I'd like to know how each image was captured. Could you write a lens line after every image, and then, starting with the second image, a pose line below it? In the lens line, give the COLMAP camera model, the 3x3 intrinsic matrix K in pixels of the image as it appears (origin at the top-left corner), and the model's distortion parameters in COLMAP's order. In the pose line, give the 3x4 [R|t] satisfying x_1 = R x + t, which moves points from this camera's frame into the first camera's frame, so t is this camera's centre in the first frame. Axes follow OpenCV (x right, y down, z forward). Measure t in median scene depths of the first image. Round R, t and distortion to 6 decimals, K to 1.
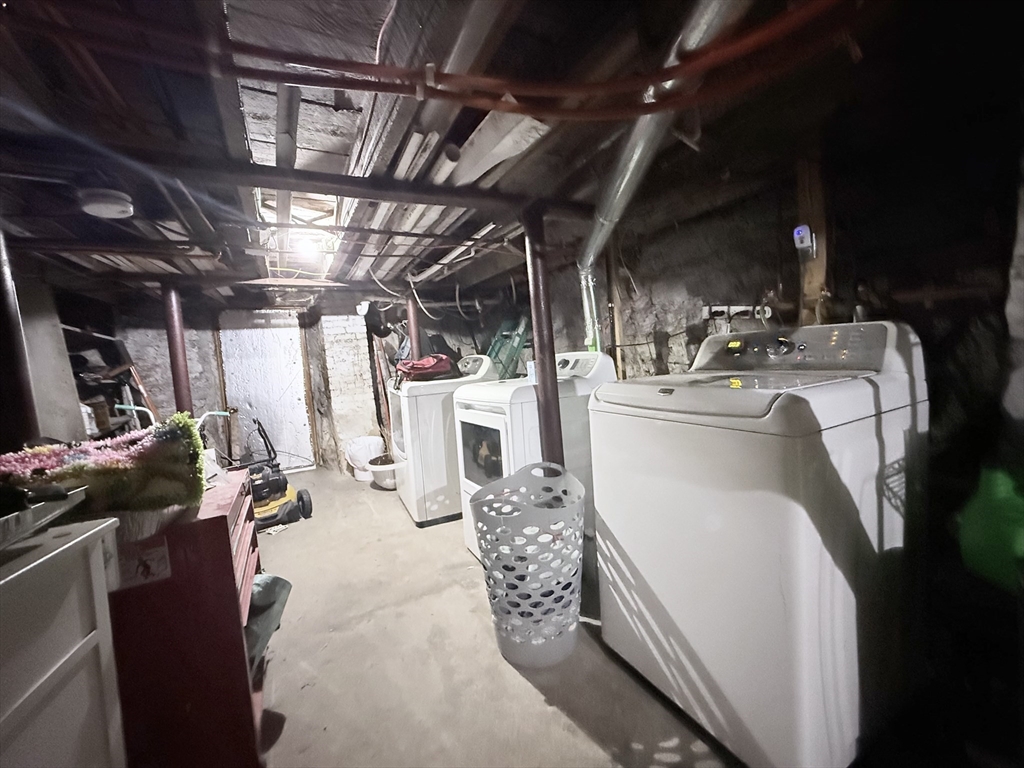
lens RADIAL K [[409.2, 0, 511.3], [0, 409.2, 382.5], [0, 0, 1]] dist [-0.002099, -0.000287]
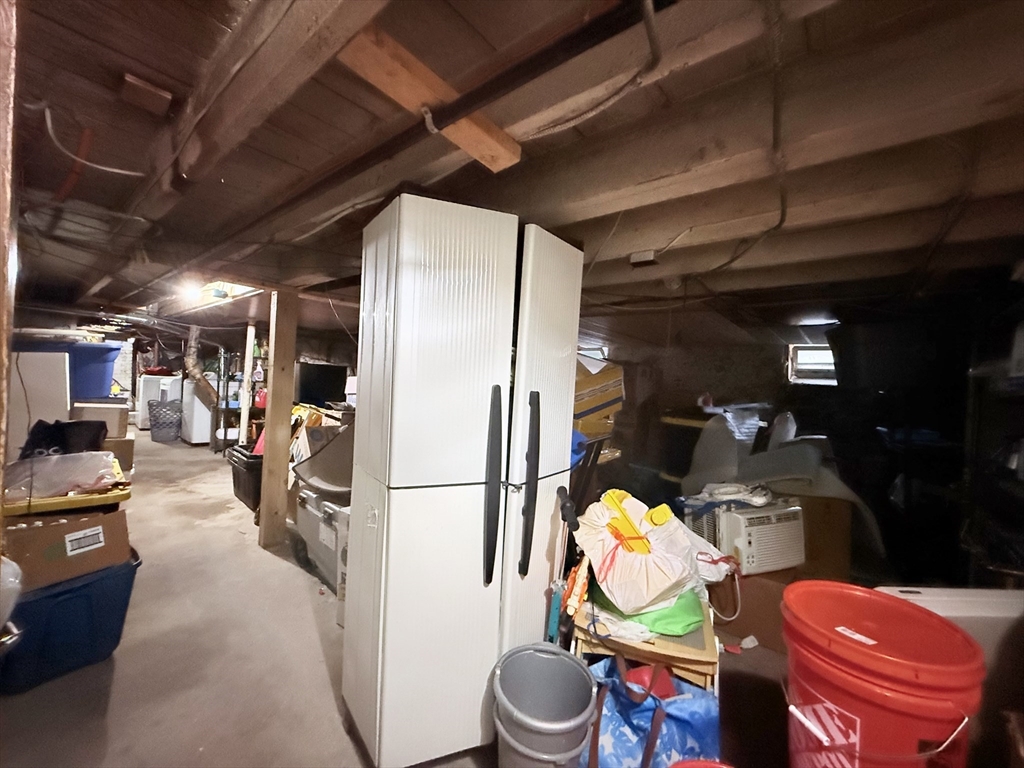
lens RADIAL K [[409.2, 0, 512.2], [0, 409.2, 381.0], [0, 0, 1]] dist [-0.002099, -0.000287]
pose [[0.923469, 0.116513, 0.365554, 0.668844], [-0.090304, 0.992014, -0.088056, 0.037345], [-0.372894, 0.048306, 0.926616, -1.590140]]
